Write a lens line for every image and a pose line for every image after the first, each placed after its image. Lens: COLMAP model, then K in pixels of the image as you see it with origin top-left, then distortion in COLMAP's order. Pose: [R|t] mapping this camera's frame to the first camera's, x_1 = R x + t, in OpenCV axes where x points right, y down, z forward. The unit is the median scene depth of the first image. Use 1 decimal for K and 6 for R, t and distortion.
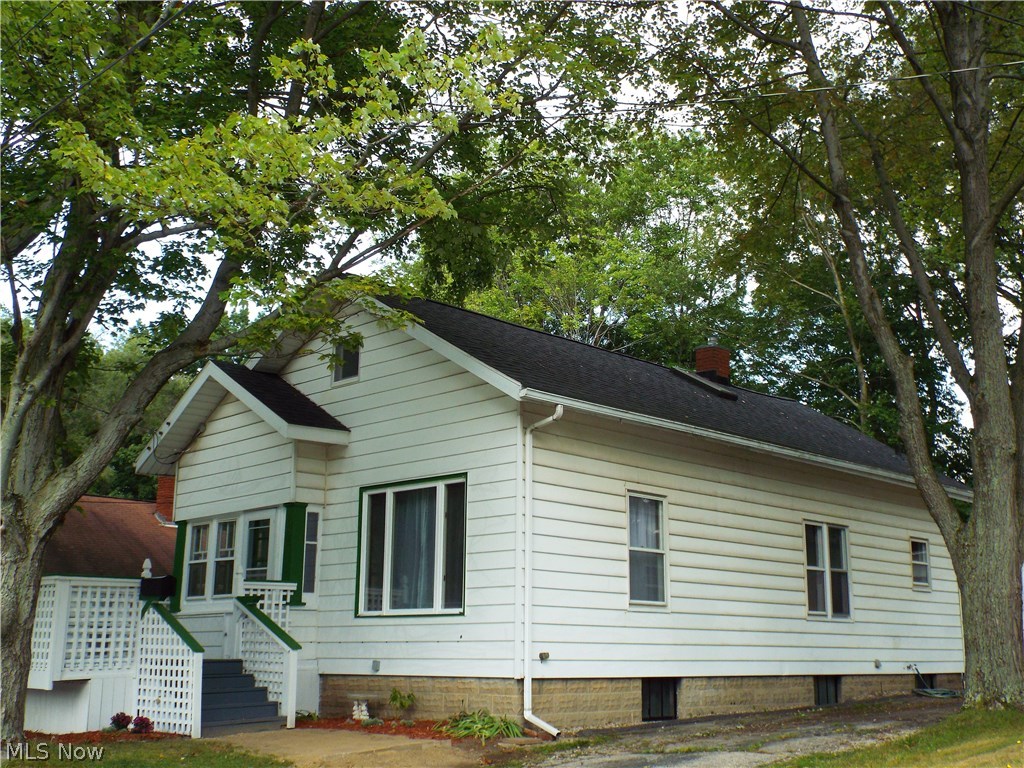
lens RADIAL K [[1179.2, 0, 507.7], [0, 1179.2, 387.3], [0, 0, 1]] dist [0.062727, 0.000000]
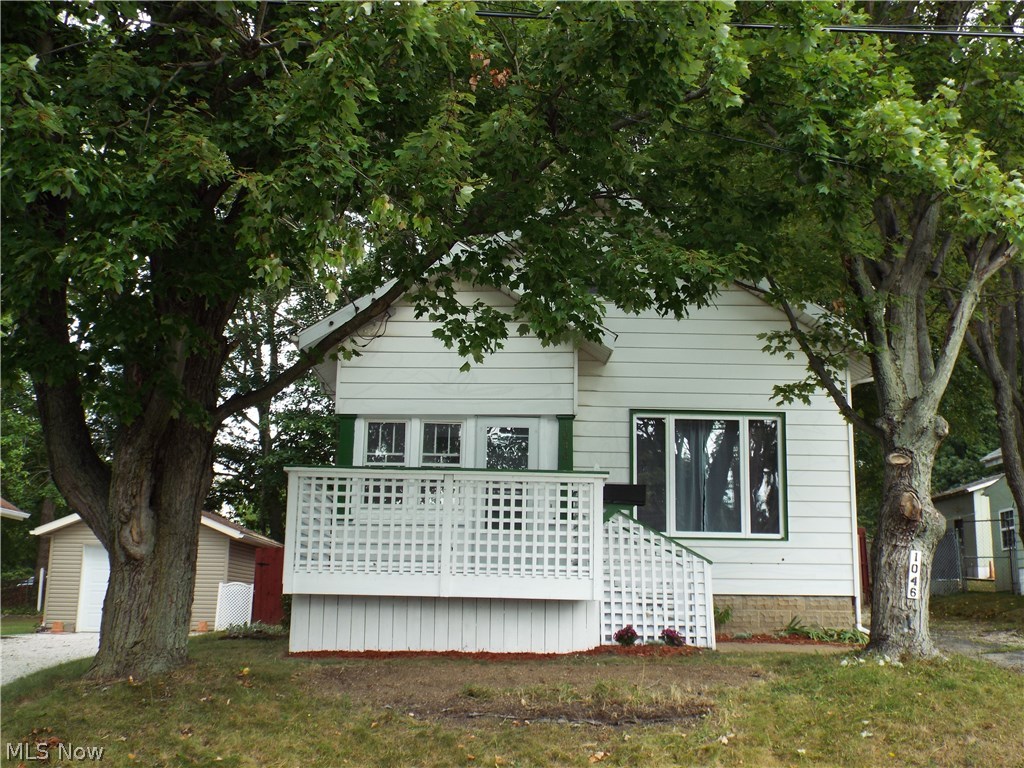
lens RADIAL K [[1179.2, 0, 518.5], [0, 1179.2, 382.6], [0, 0, 1]] dist [0.062727, 0.000000]
pose [[0.674695, 0.137700, 0.725138, -0.971856], [-0.161921, 0.986125, -0.036603, 0.122276], [-0.720117, -0.092719, 0.687630, 0.412619]]
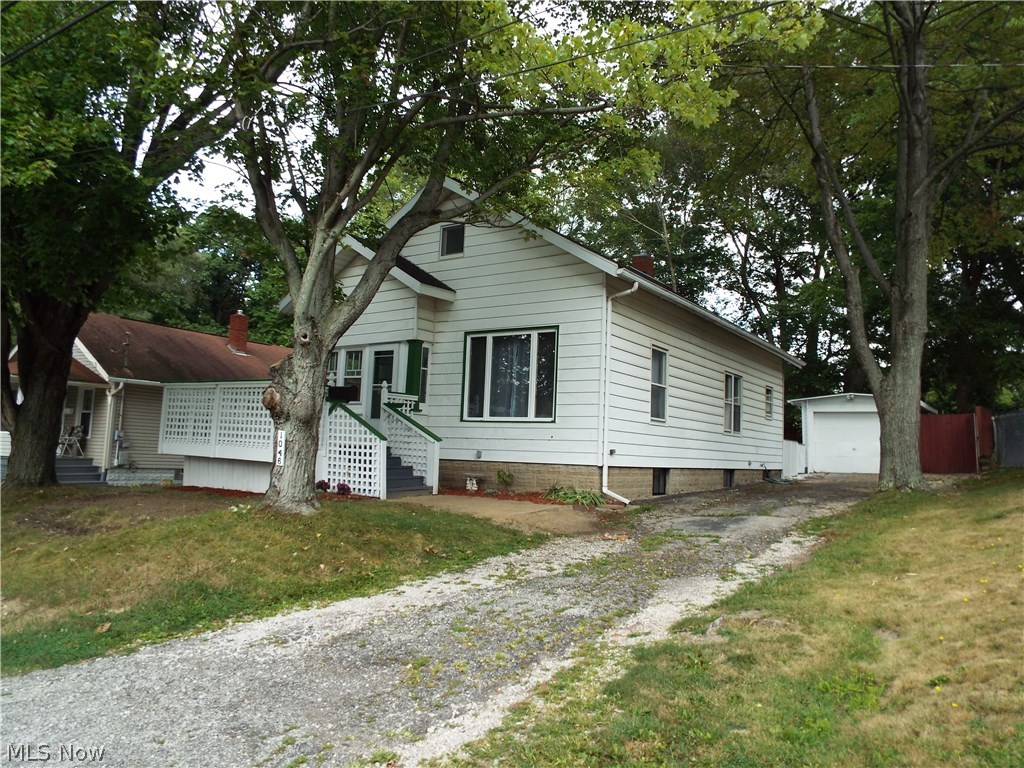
lens RADIAL K [[751.2, 0, 510.1], [0, 751.2, 384.0], [0, 0, 1]] dist [0.022307, -0.028832]
pose [[0.982624, 0.048284, 0.179219, -0.246389], [-0.071138, 0.989808, 0.123370, 0.033328], [-0.171436, -0.133976, 0.976043, 0.105111]]
